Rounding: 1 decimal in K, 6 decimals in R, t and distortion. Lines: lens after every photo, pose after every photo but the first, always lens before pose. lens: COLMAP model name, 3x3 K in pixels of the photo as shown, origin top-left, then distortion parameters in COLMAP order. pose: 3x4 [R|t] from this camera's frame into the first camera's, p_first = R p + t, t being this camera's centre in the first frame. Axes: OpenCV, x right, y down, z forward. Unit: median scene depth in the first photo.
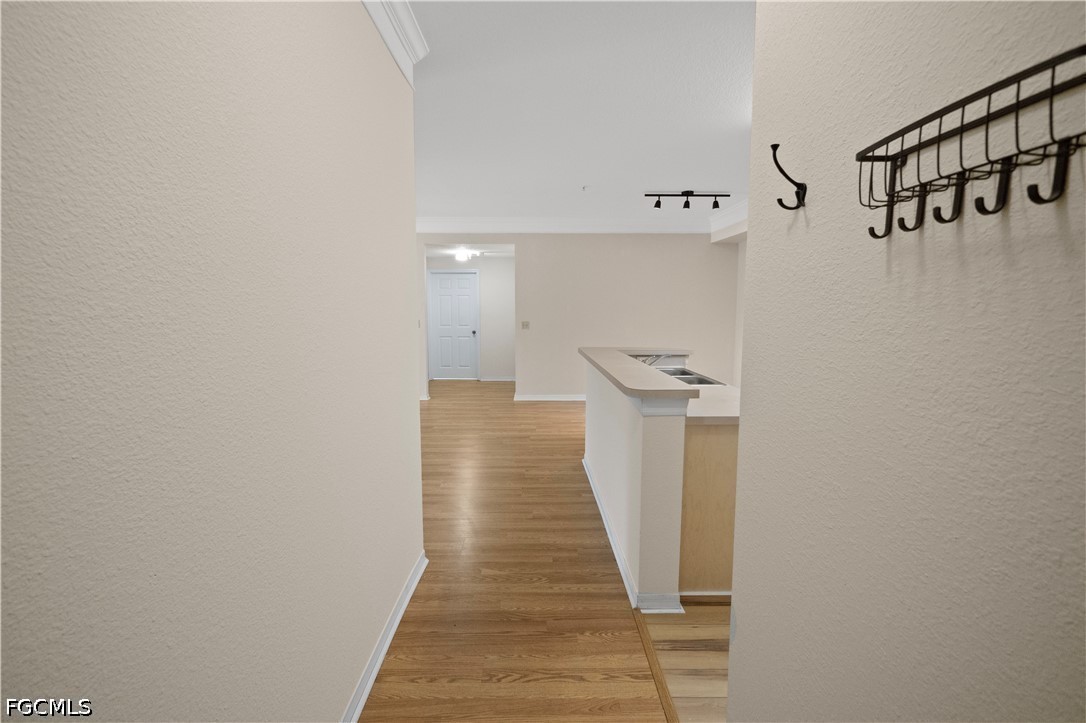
lens RADIAL K [[449.8, 0, 536.4], [0, 449.8, 345.0], [0, 0, 1]] dist [-0.007358, 0.000904]
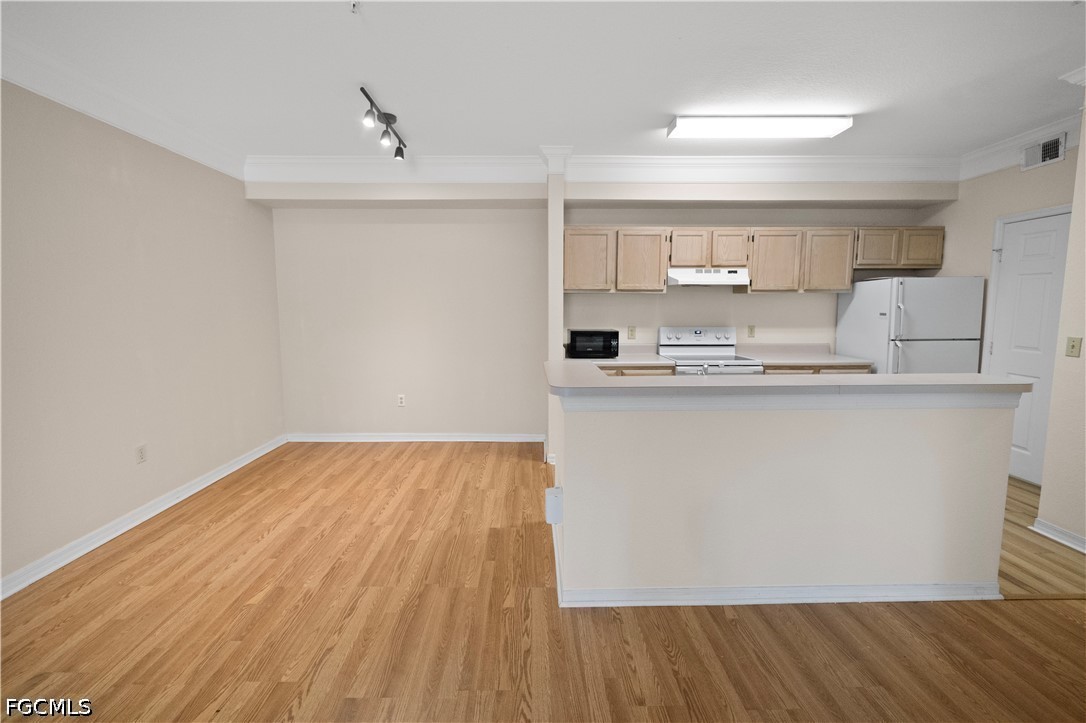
lens RADIAL K [[449.8, 0, 531.5], [0, 449.8, 352.6], [0, 0, 1]] dist [-0.007358, 0.000904]
pose [[0.006398, -0.099927, 0.994974, -0.311857], [0.084414, 0.991497, 0.099035, -0.065439], [-0.996410, 0.083356, 0.014779, 0.843972]]
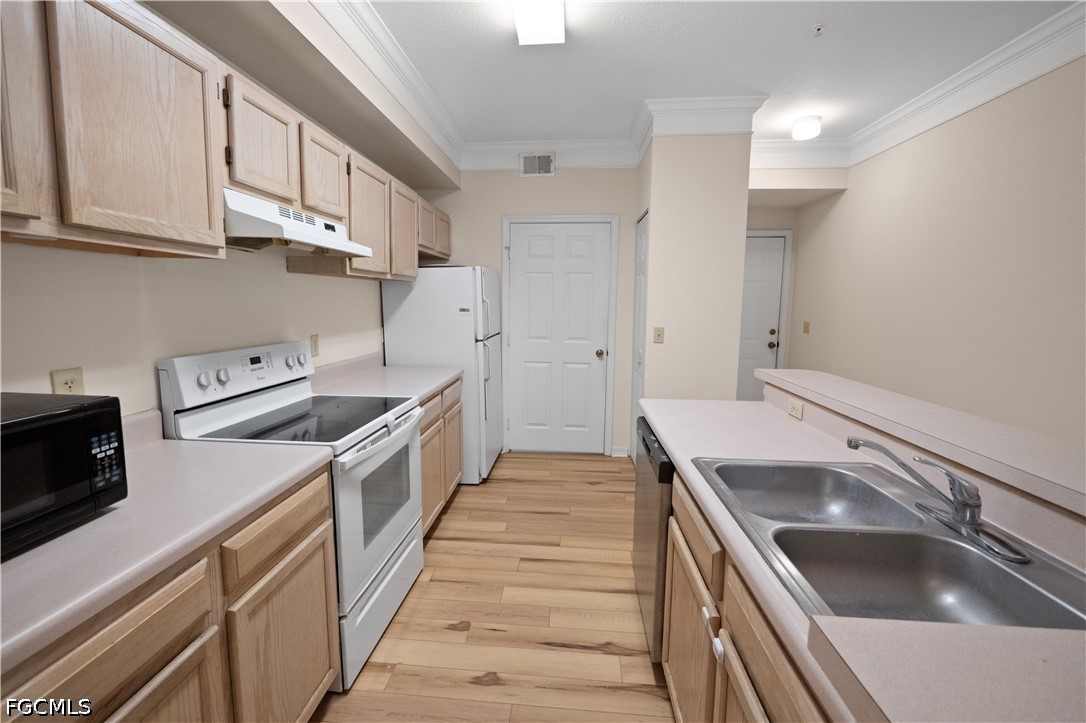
lens RADIAL K [[449.8, 0, 537.4], [0, 449.8, 351.4], [0, 0, 1]] dist [-0.007358, 0.000904]
pose [[-0.995653, -0.015773, 0.091799, 0.324864], [0.002170, 0.981362, 0.192157, -0.068108], [-0.093119, 0.191521, -0.977061, 0.869559]]
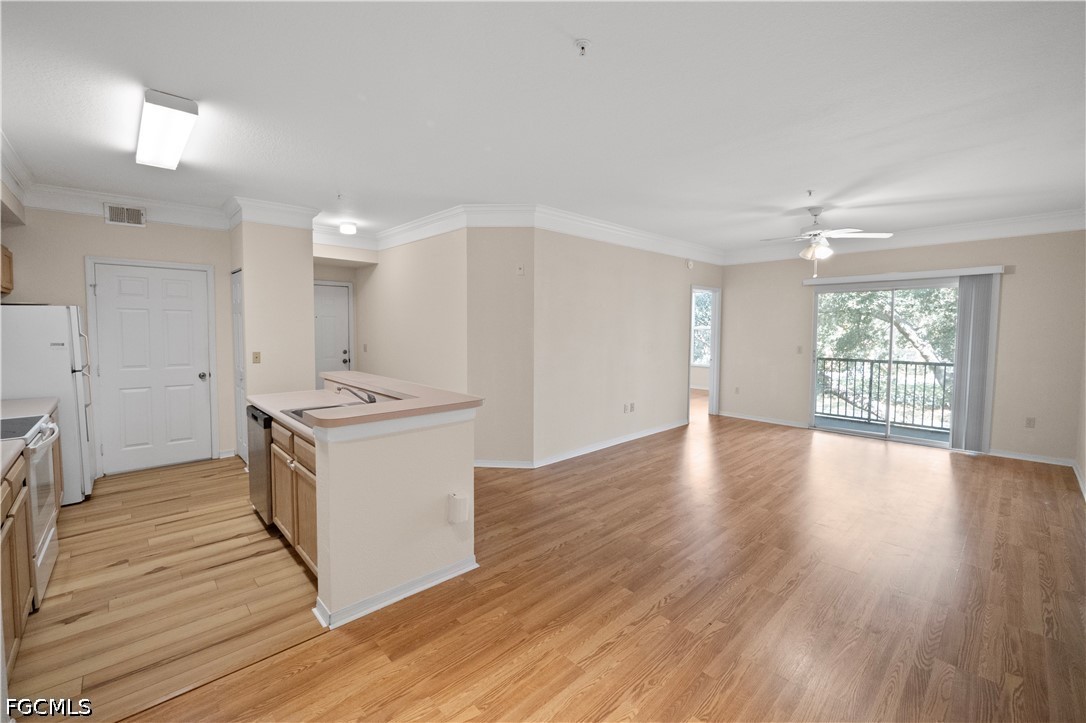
lens RADIAL K [[449.8, 0, 533.0], [0, 449.8, 352.4], [0, 0, 1]] dist [-0.007358, 0.000904]
pose [[-0.743086, 0.035694, -0.668244, 0.403398], [-0.060589, 0.990887, 0.120303, -0.121641], [0.666448, 0.129884, -0.734151, 1.268021]]
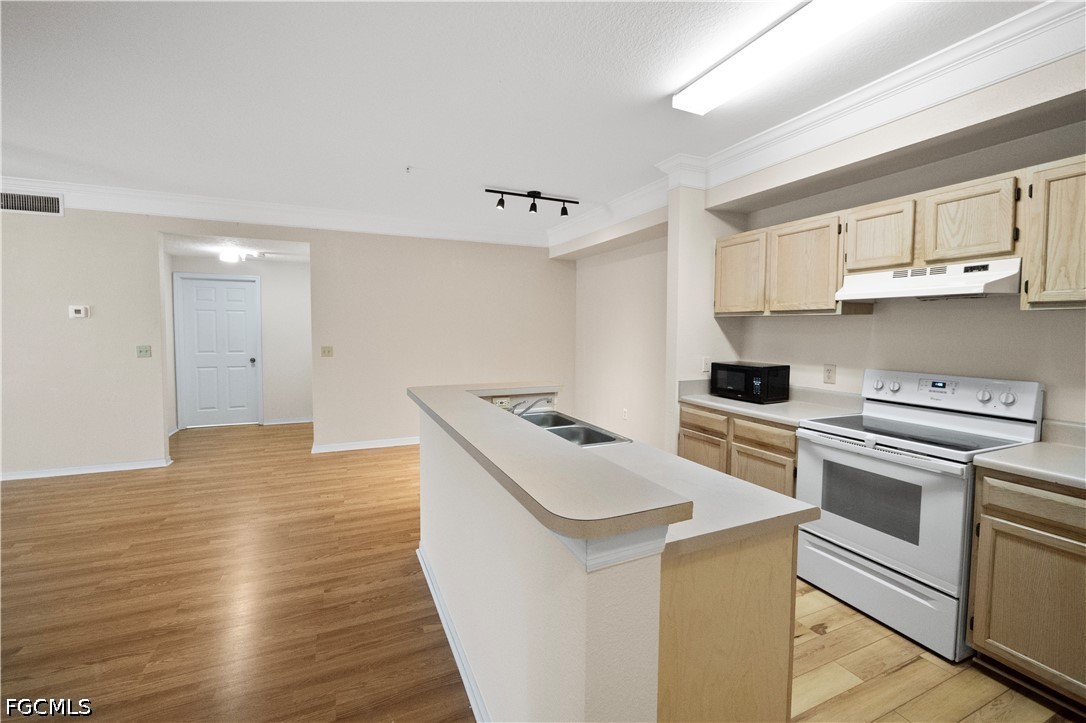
lens RADIAL K [[449.8, 0, 537.2], [0, 449.8, 351.9], [0, 0, 1]] dist [-0.007358, 0.000904]
pose [[0.919679, -0.015389, 0.392369, 0.006318], [0.026203, 0.999410, -0.022220, -0.023789], [-0.391796, 0.030717, 0.919539, 0.240302]]
